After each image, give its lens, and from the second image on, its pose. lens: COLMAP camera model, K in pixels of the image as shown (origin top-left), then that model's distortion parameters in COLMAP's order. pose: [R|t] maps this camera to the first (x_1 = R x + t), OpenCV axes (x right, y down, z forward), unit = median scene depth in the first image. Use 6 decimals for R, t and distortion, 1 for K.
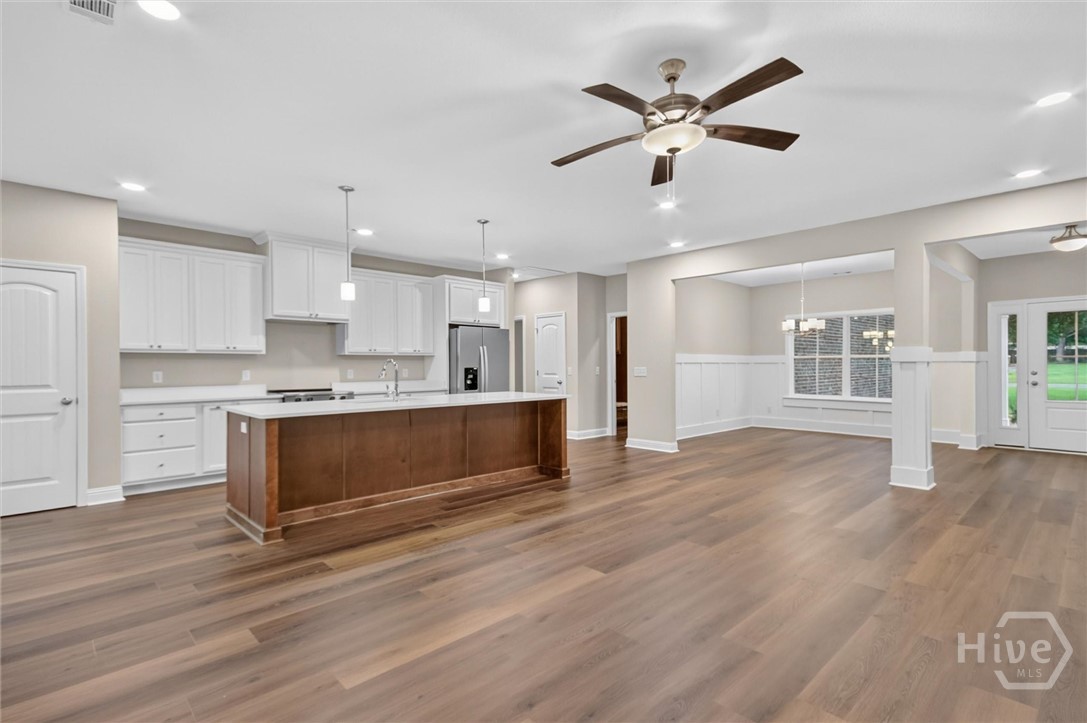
lens RADIAL K [[528.3, 0, 535.6], [0, 528.3, 364.0], [0, 0, 1]] dist [0.028432, -0.001003]
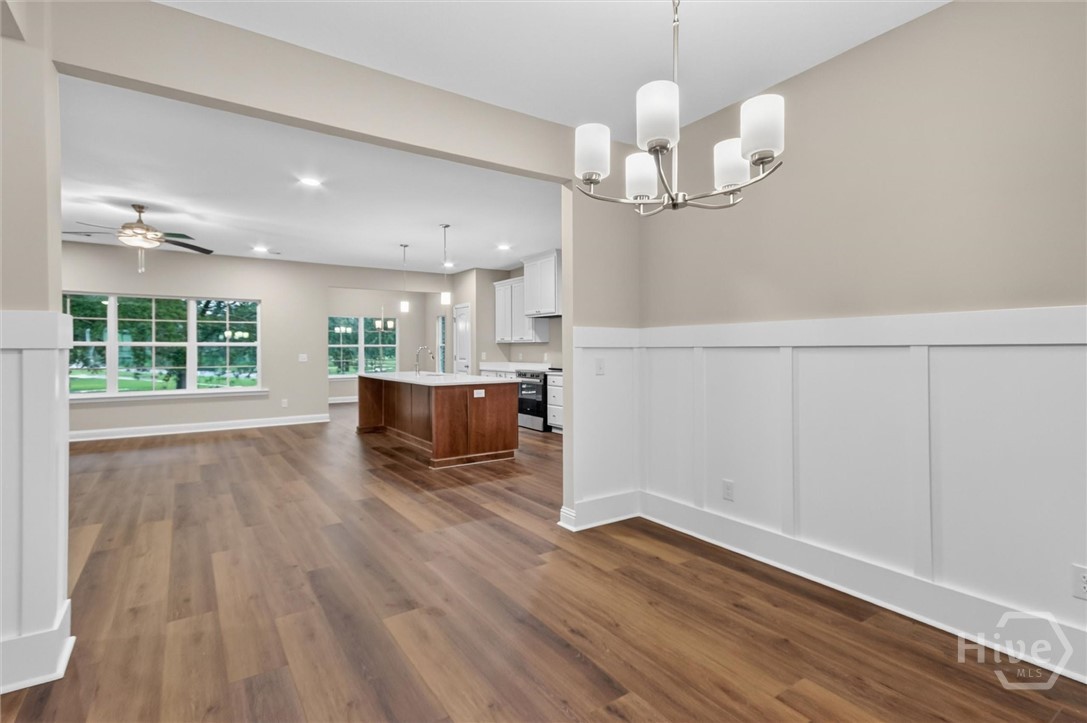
lens RADIAL K [[528.3, 0, 551.7], [0, 528.3, 360.3], [0, 0, 1]] dist [0.028432, -0.001003]
pose [[-0.157593, 0.021556, -0.987269, 1.046772], [0.007078, 0.999761, 0.020699, 0.001641], [0.987479, -0.003726, -0.157708, 1.472878]]
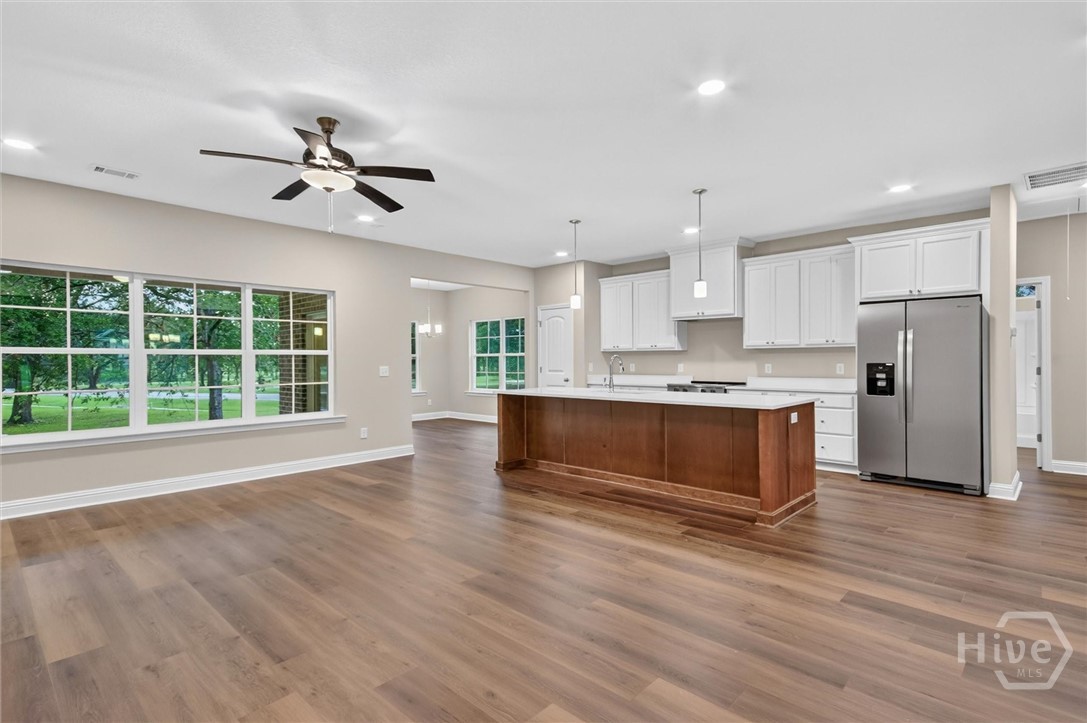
lens RADIAL K [[528.3, 0, 539.9], [0, 528.3, 367.4], [0, 0, 1]] dist [0.028432, -0.001003]
pose [[0.049469, 0.016846, -0.998634, 0.773156], [0.006432, 0.999832, 0.017185, -0.002837], [0.998755, -0.007274, 0.049353, 0.728771]]
